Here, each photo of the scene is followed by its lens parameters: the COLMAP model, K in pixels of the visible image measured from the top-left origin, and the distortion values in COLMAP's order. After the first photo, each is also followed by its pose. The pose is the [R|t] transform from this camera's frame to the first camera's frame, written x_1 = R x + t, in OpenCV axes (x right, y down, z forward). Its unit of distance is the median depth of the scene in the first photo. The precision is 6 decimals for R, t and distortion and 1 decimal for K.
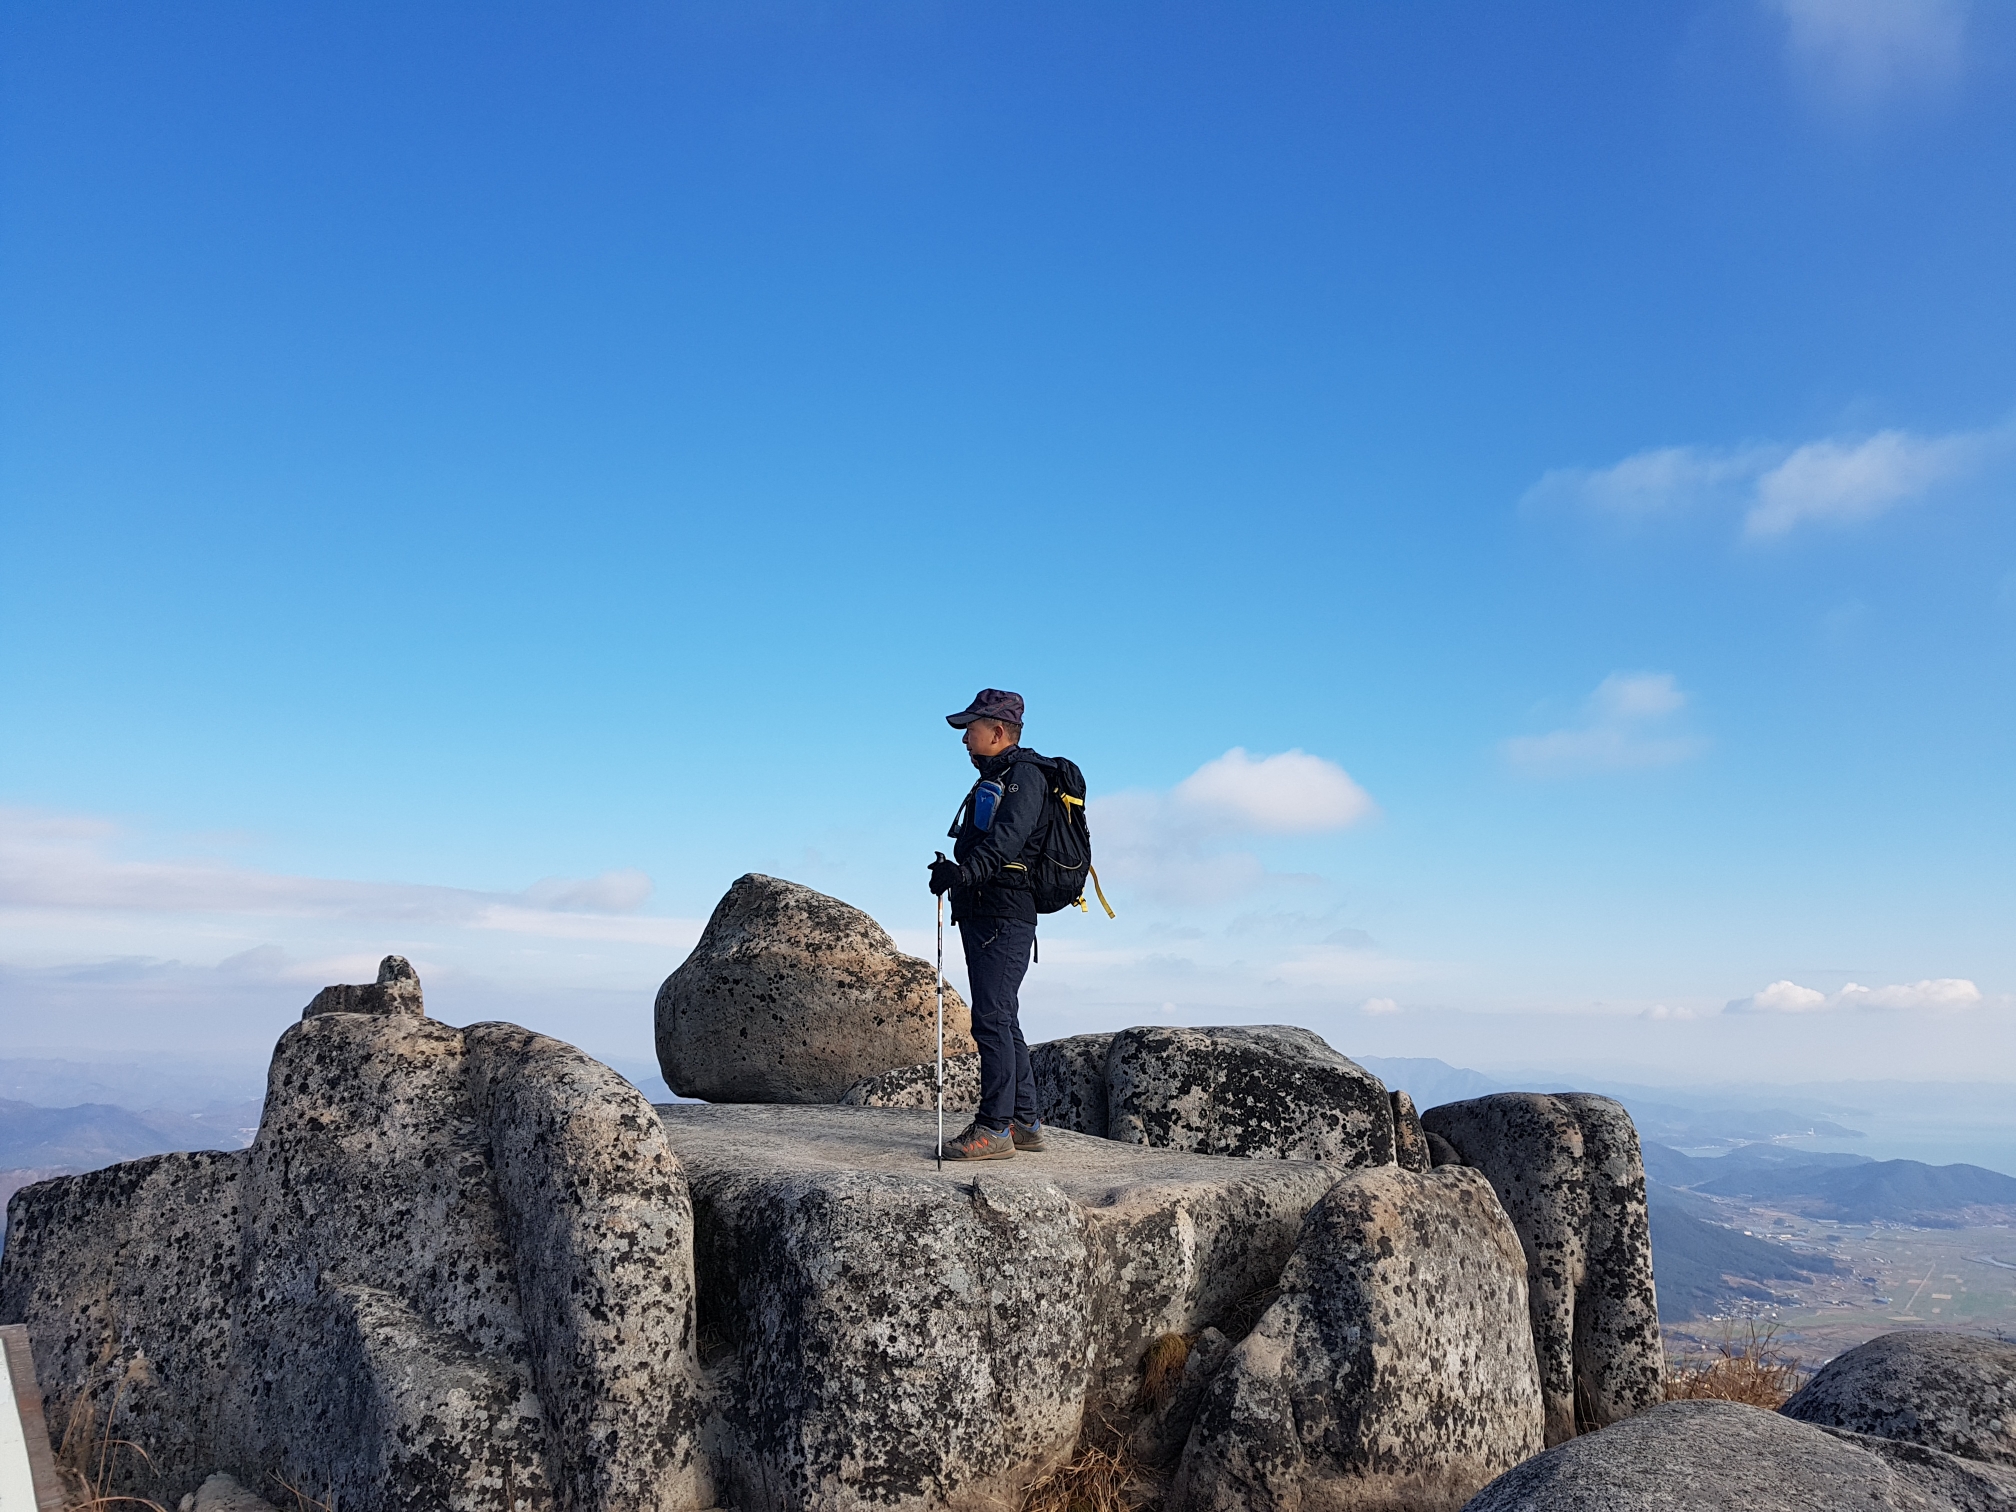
lens RADIAL K [[1529.0, 0, 1024.0], [0, 1529.0, 766.9], [0, 0, 1]] dist [-0.016776, -0.018899]
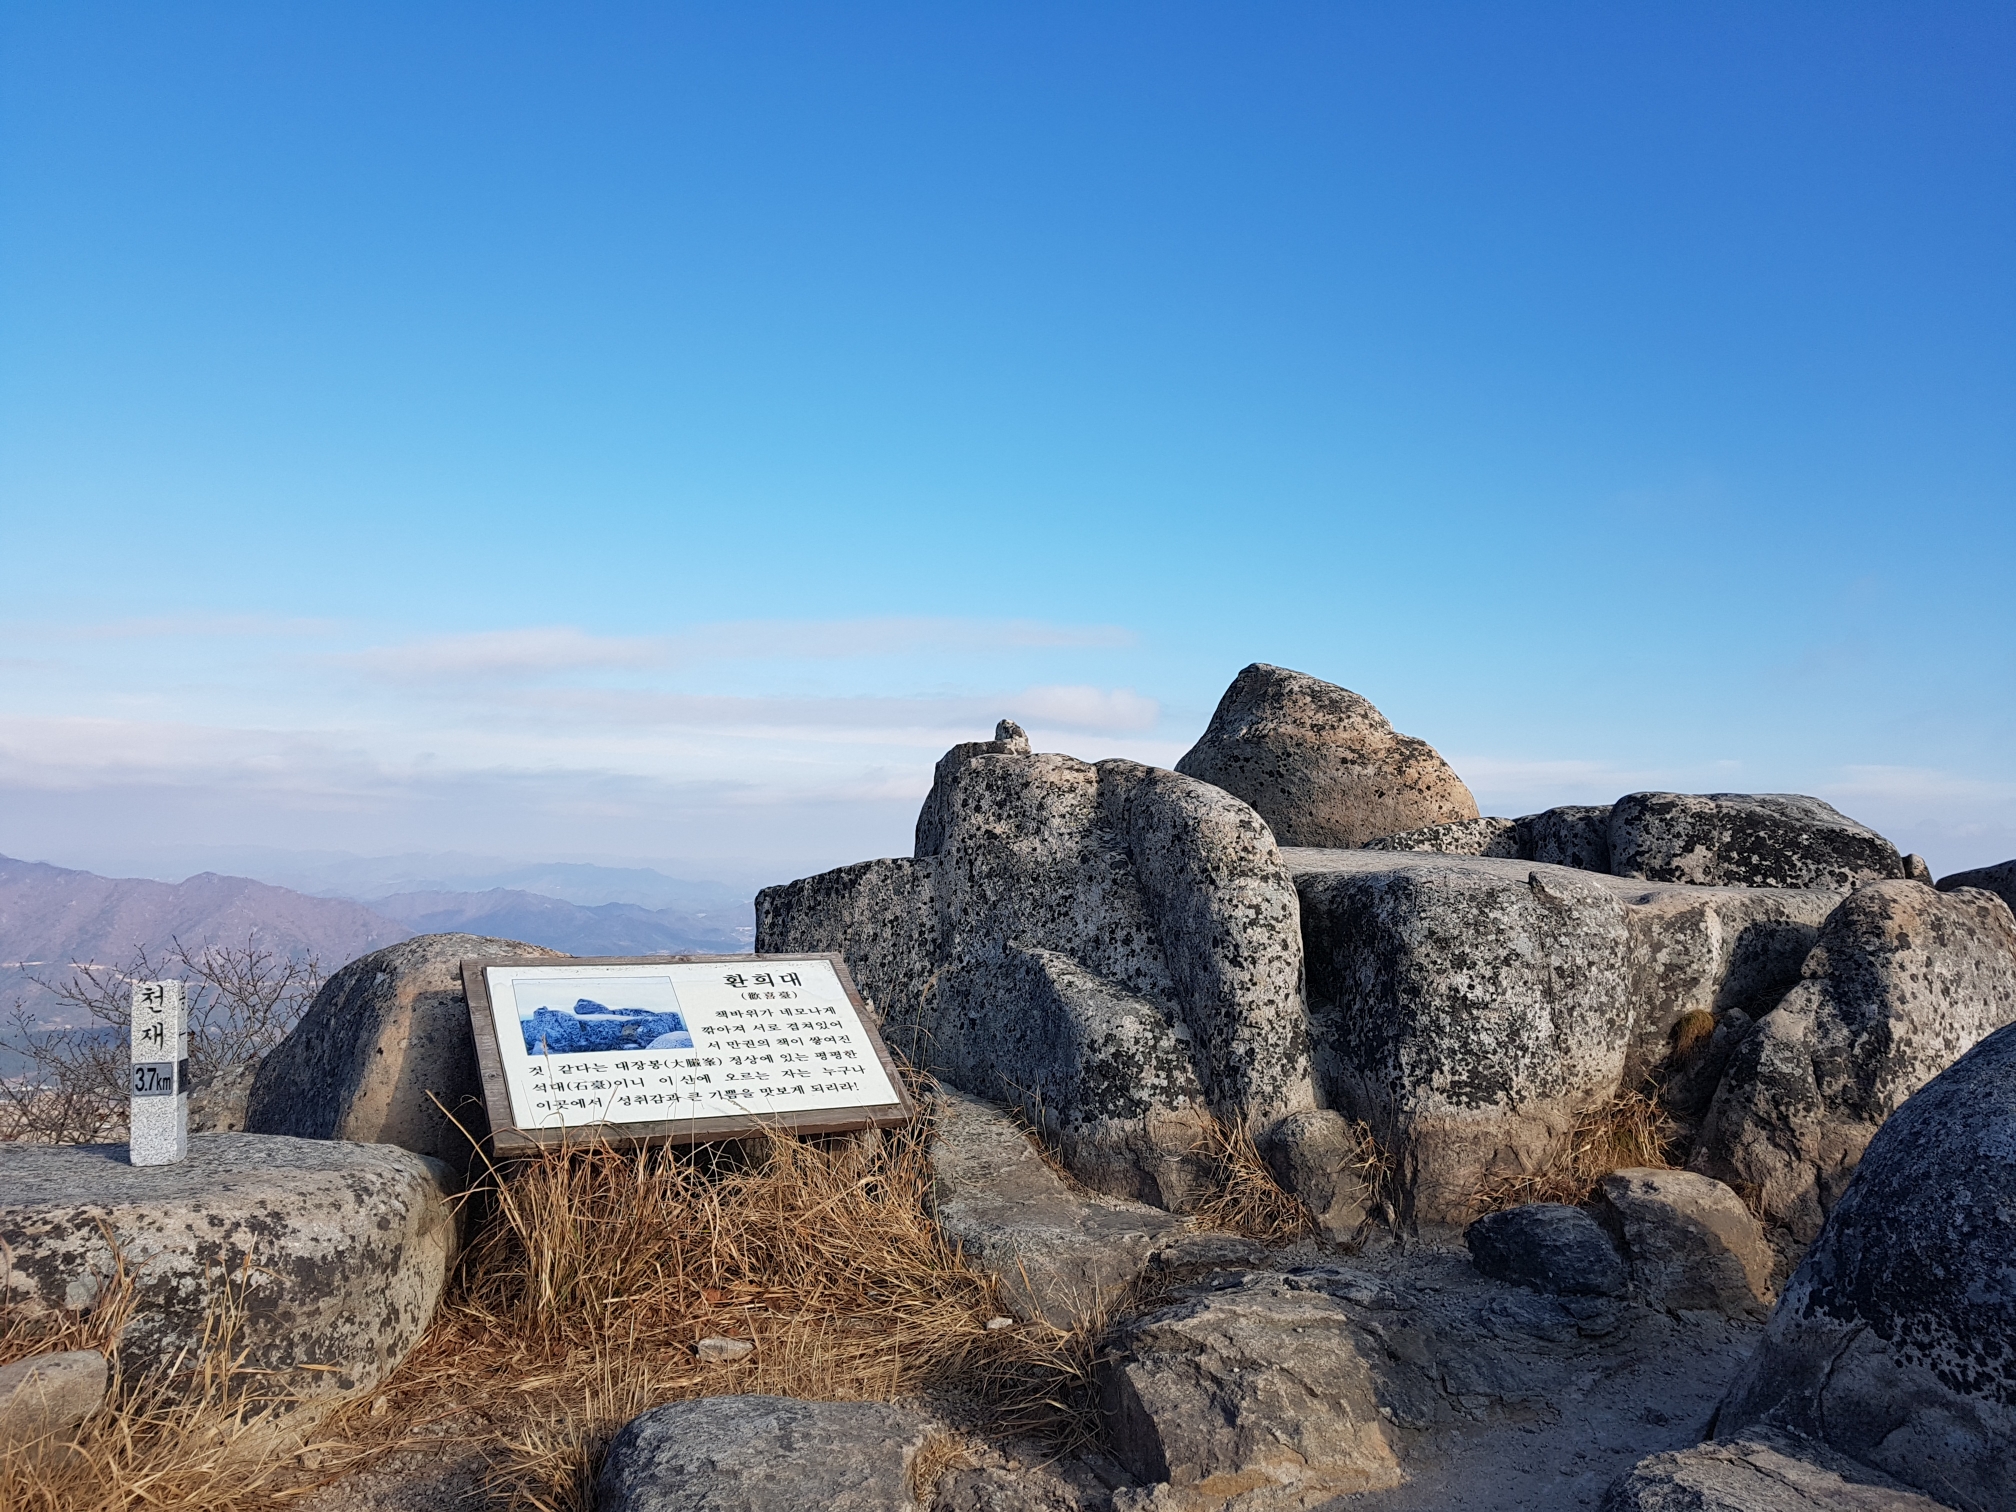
lens RADIAL K [[1529.0, 0, 997.9], [0, 1529.0, 755.6], [0, 0, 1]] dist [-0.016776, -0.018899]
pose [[0.955428, -0.003289, -0.295205, -0.074843], [0.036211, 0.993693, 0.106124, 0.029215], [0.292994, -0.112084, 0.949522, -0.260318]]
